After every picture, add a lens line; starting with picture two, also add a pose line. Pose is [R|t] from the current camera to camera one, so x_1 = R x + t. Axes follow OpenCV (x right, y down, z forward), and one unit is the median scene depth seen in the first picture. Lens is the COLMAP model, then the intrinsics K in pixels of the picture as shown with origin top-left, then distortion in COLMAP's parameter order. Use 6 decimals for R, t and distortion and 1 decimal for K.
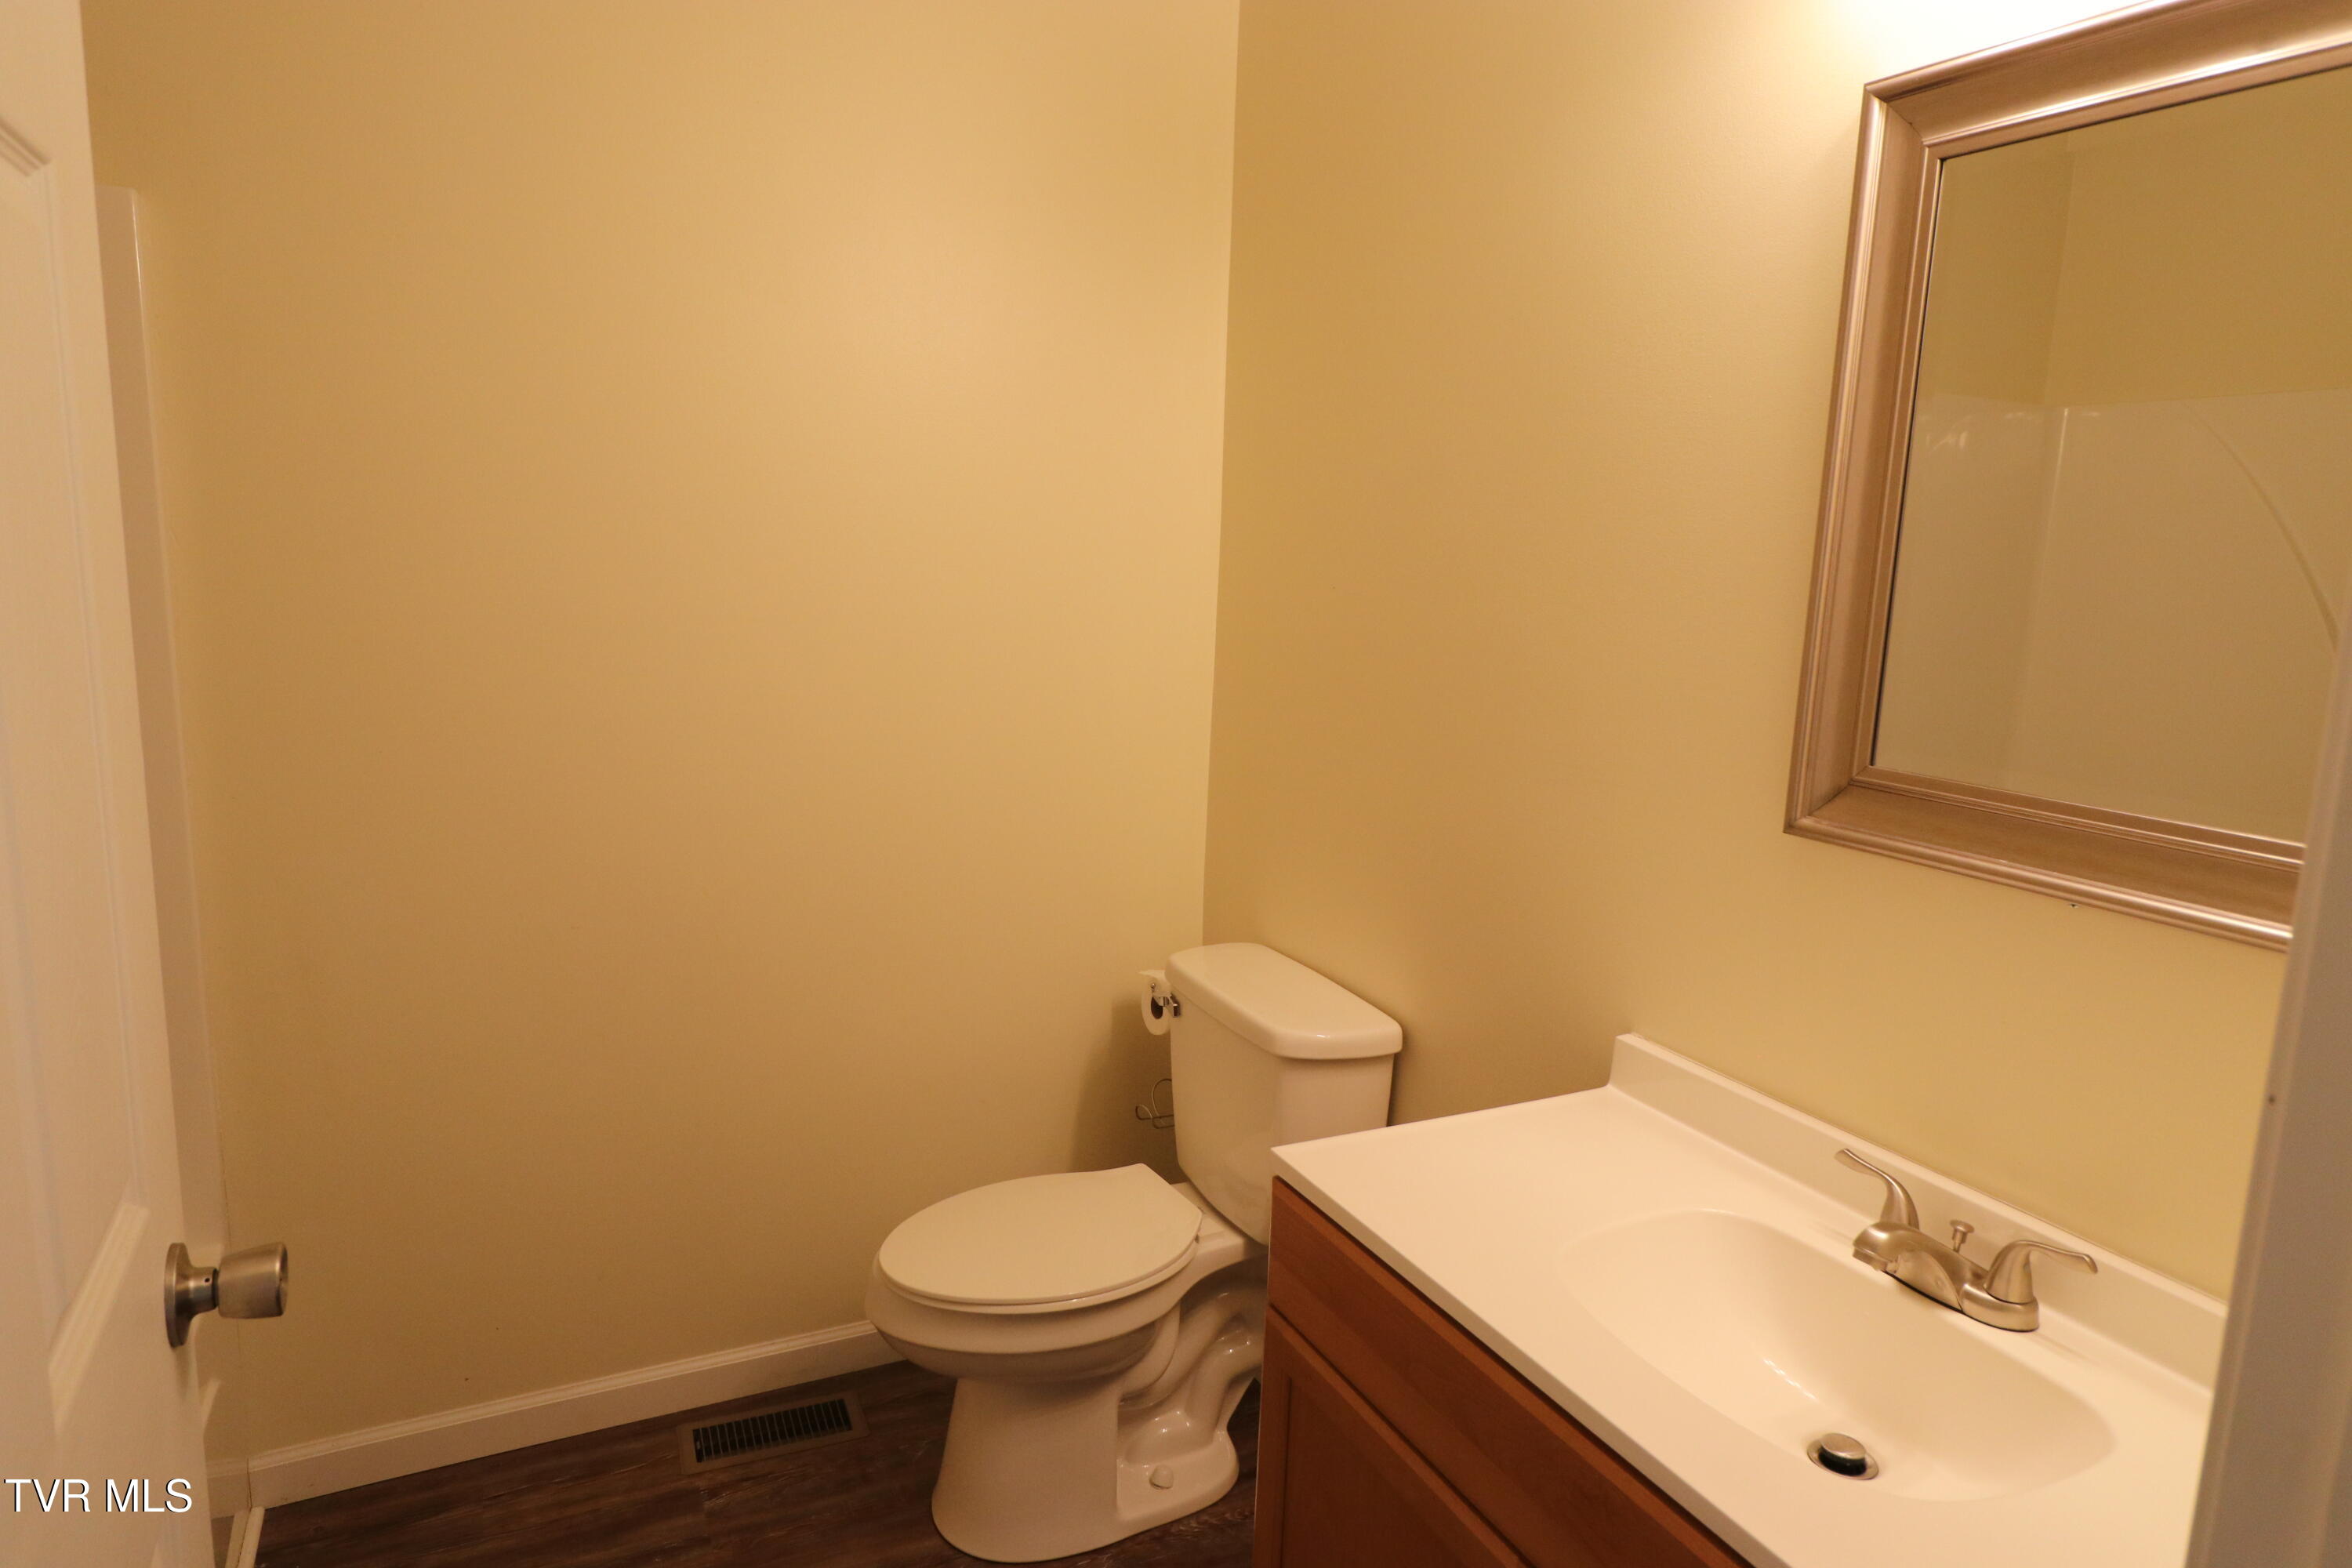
lens RADIAL K [[1428.5, 0, 1174.1], [0, 1428.5, 787.8], [0, 0, 1]] dist [0.004843, -0.010431]
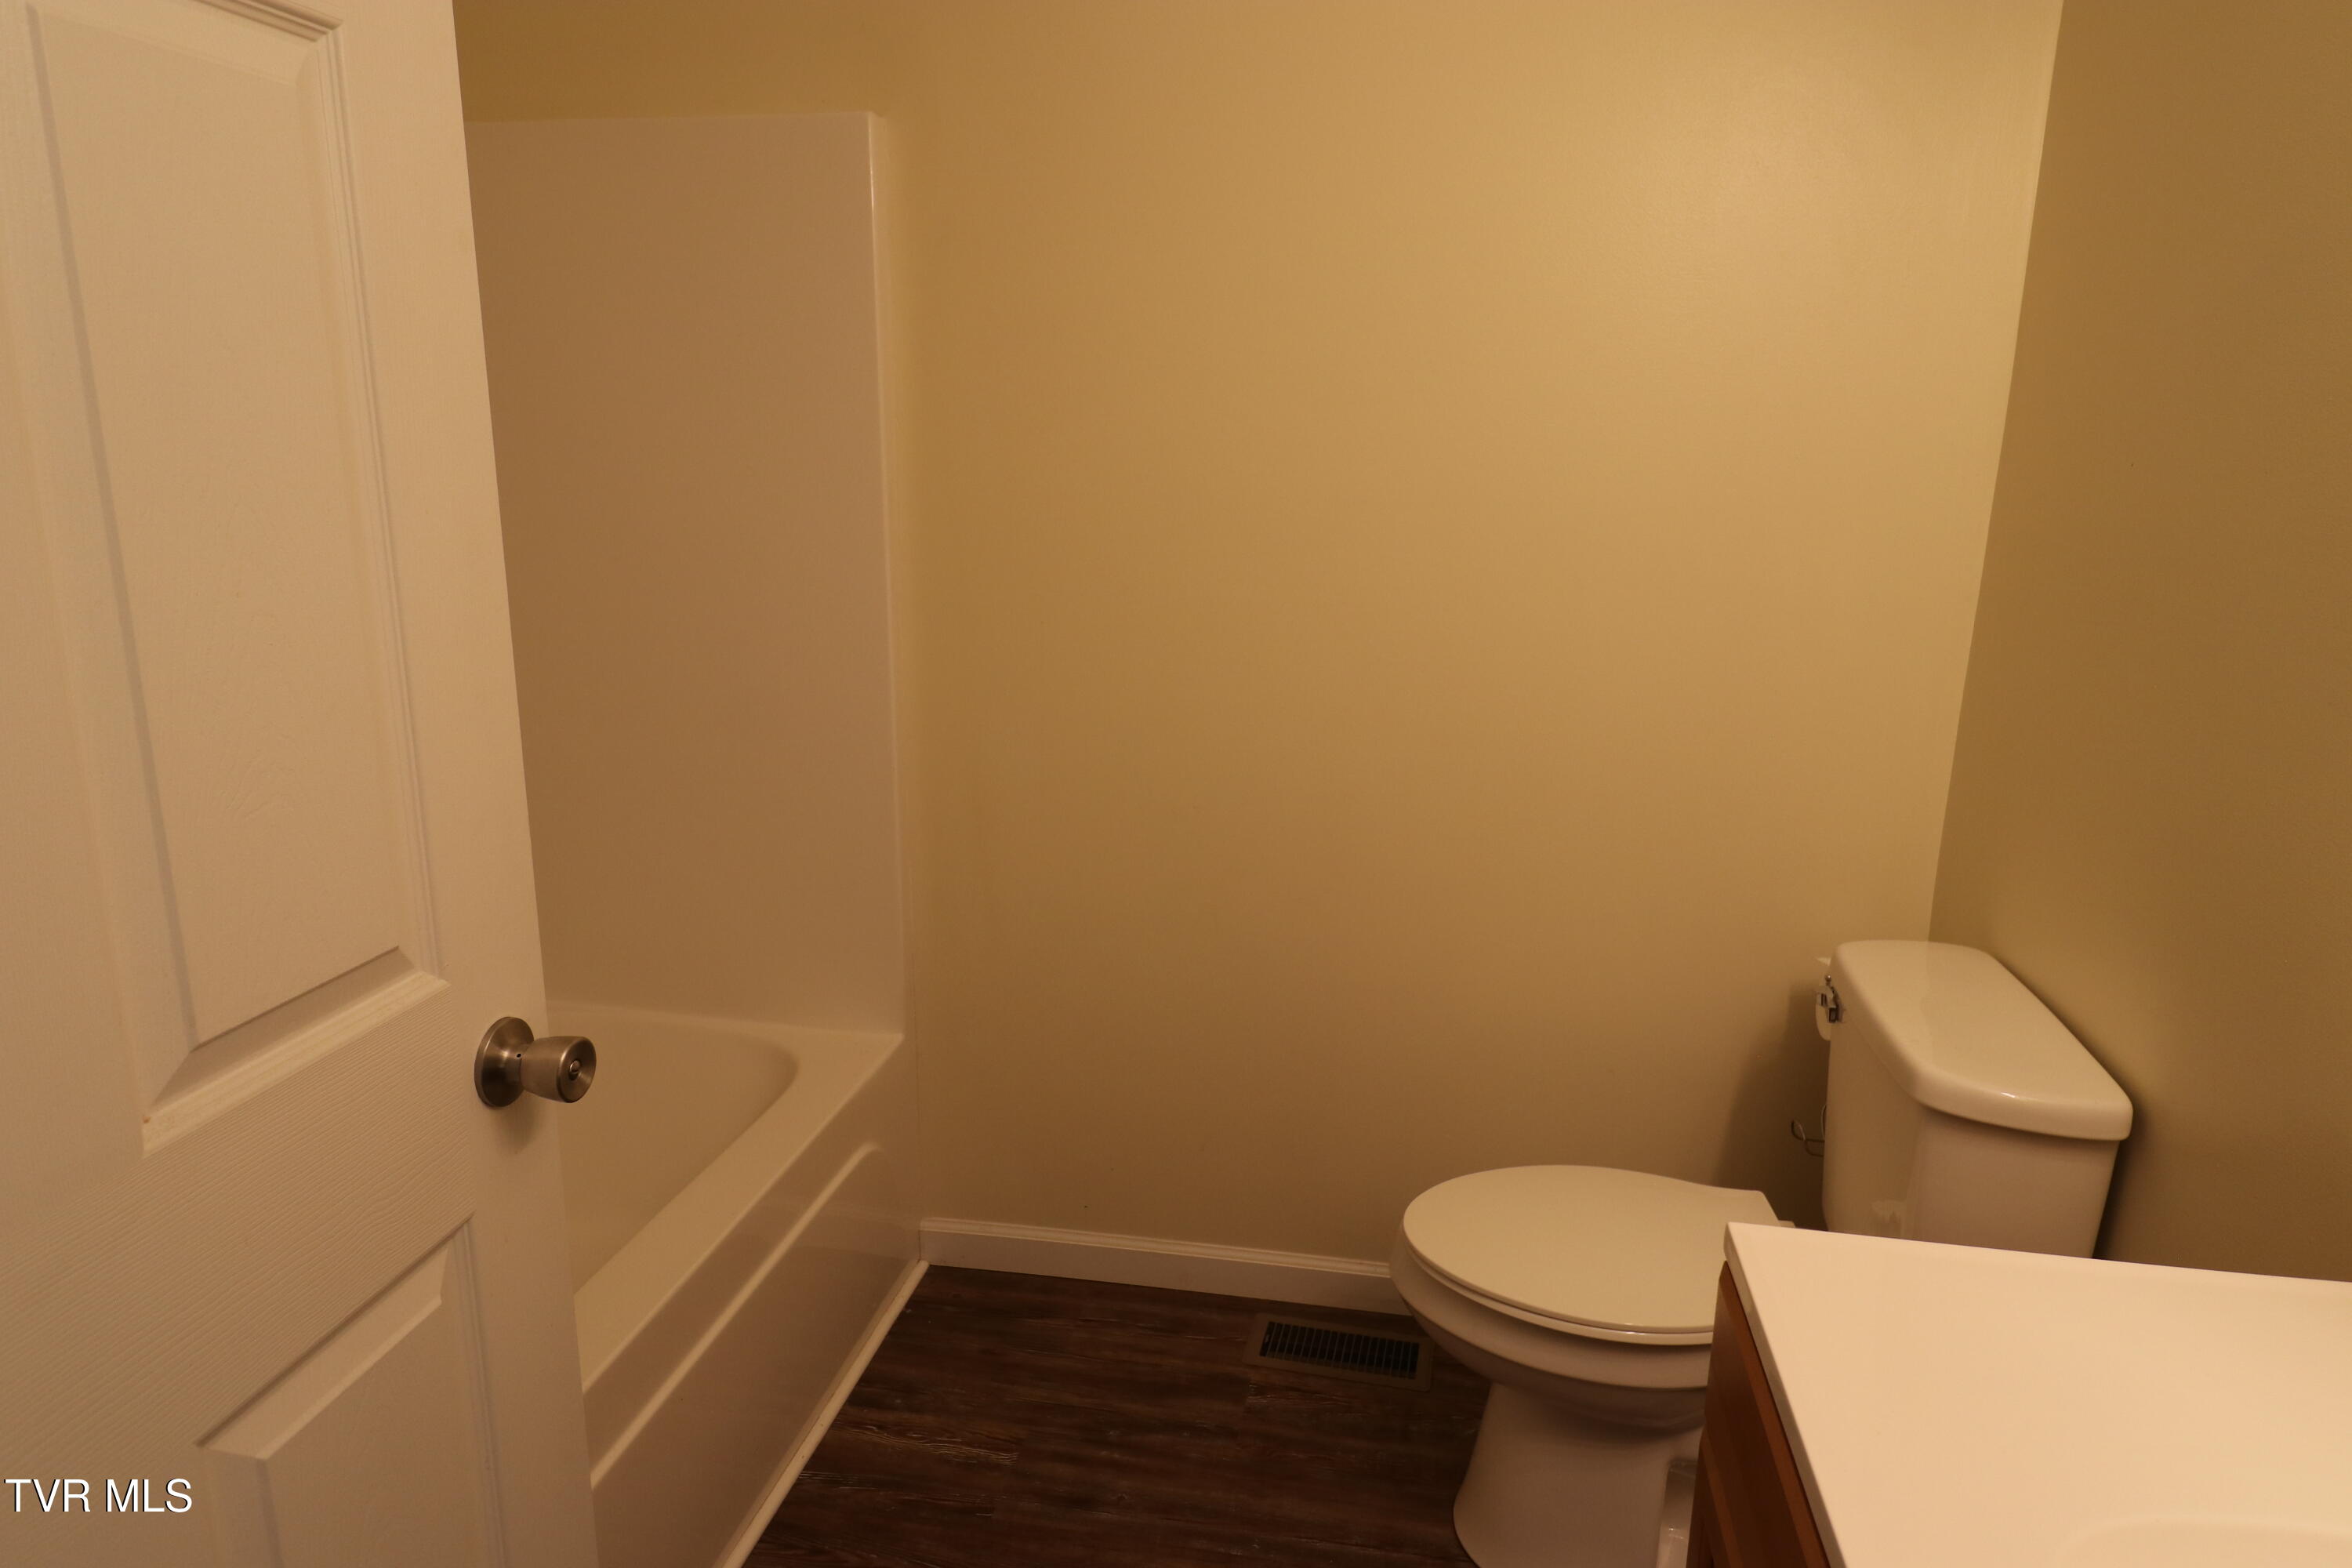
lens RADIAL K [[1428.5, 0, 1180.7], [0, 1428.5, 774.8], [0, 0, 1]] dist [0.004843, -0.010431]
pose [[0.808902, 0.117648, -0.576052, 0.155983], [-0.089251, 0.992992, 0.077473, -0.003035], [0.581130, -0.011255, 0.813733, 0.166945]]
